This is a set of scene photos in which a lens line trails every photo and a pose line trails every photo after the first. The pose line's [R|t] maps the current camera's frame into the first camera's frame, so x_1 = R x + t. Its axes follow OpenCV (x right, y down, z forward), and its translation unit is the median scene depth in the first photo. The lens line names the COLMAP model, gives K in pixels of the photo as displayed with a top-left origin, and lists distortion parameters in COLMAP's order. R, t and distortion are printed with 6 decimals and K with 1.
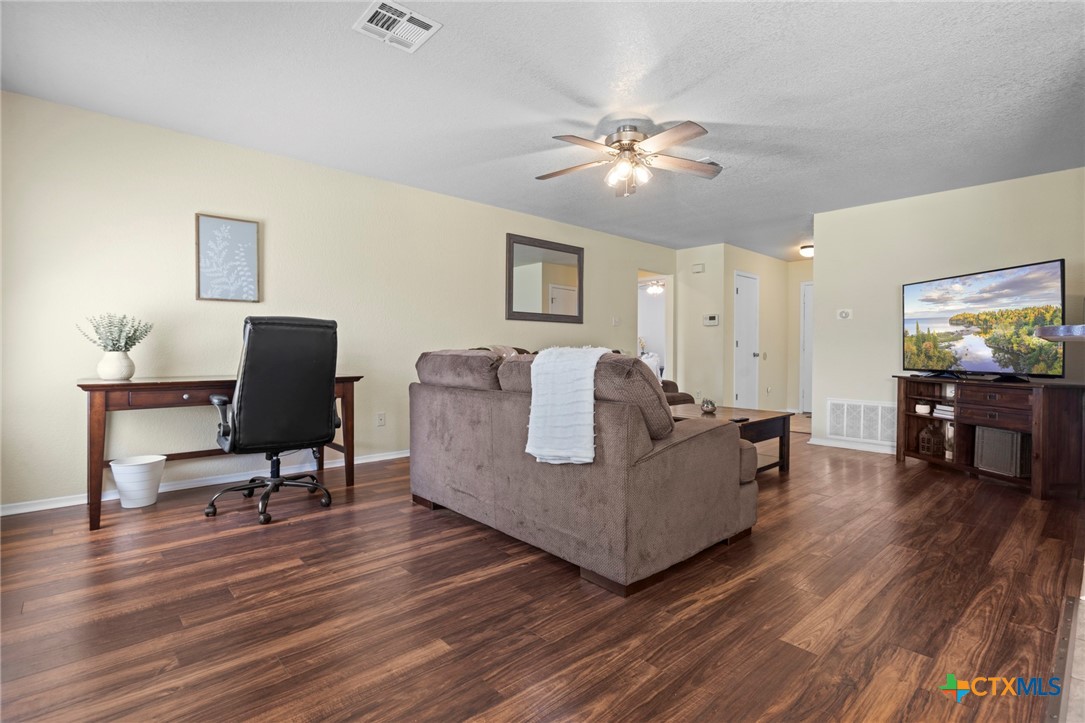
lens RADIAL K [[513.9, 0, 546.7], [0, 513.9, 355.8], [0, 0, 1]] dist [-0.012968, 0.002588]
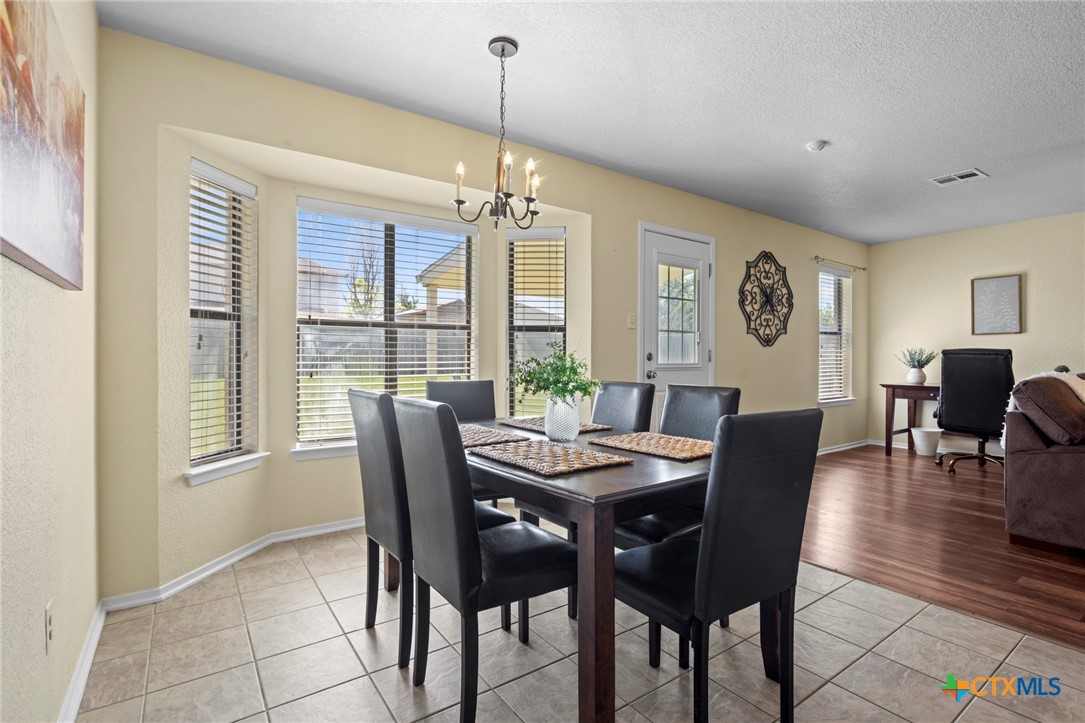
lens RADIAL K [[513.9, 0, 536.9], [0, 513.9, 357.6], [0, 0, 1]] dist [-0.012968, 0.002588]
pose [[-0.129137, 0.003463, -0.991621, 1.061366], [-0.008644, 0.999952, 0.004618, -0.039231], [0.991589, 0.009168, -0.129101, -0.109092]]
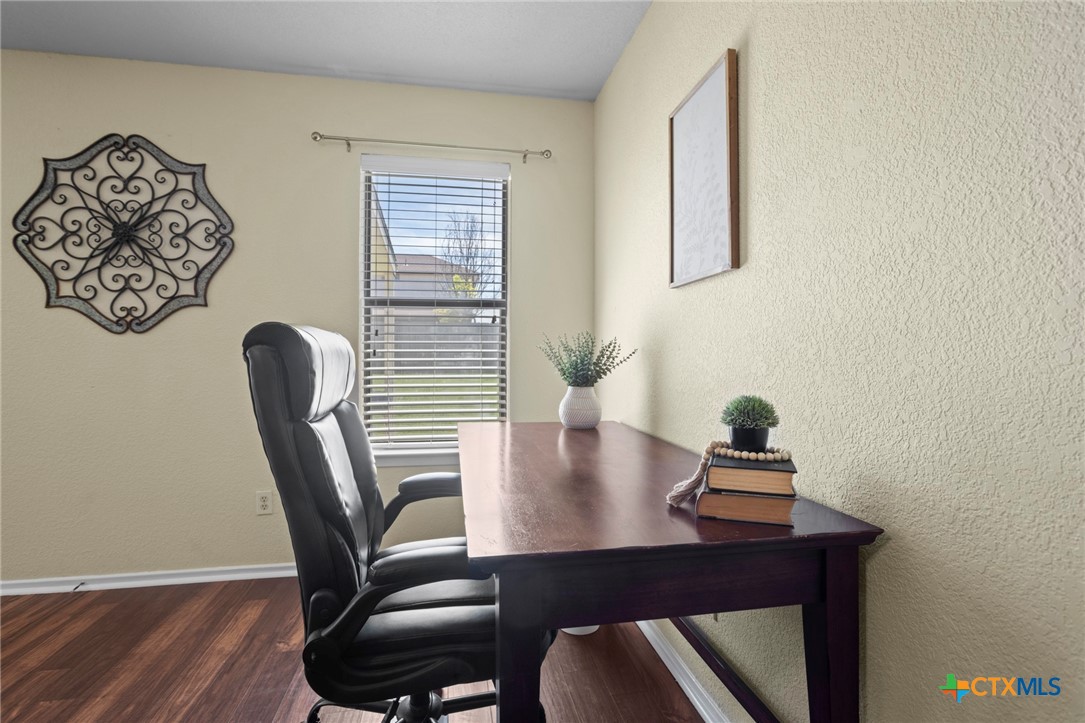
lens RADIAL K [[513.9, 0, 544.0], [0, 513.9, 354.3], [0, 0, 1]] dist [-0.012968, 0.002588]
pose [[-0.532489, 0.001280, -0.846436, -0.209391], [-0.007062, 0.999957, 0.005955, -0.050732], [0.846407, 0.009148, -0.532457, 1.220097]]
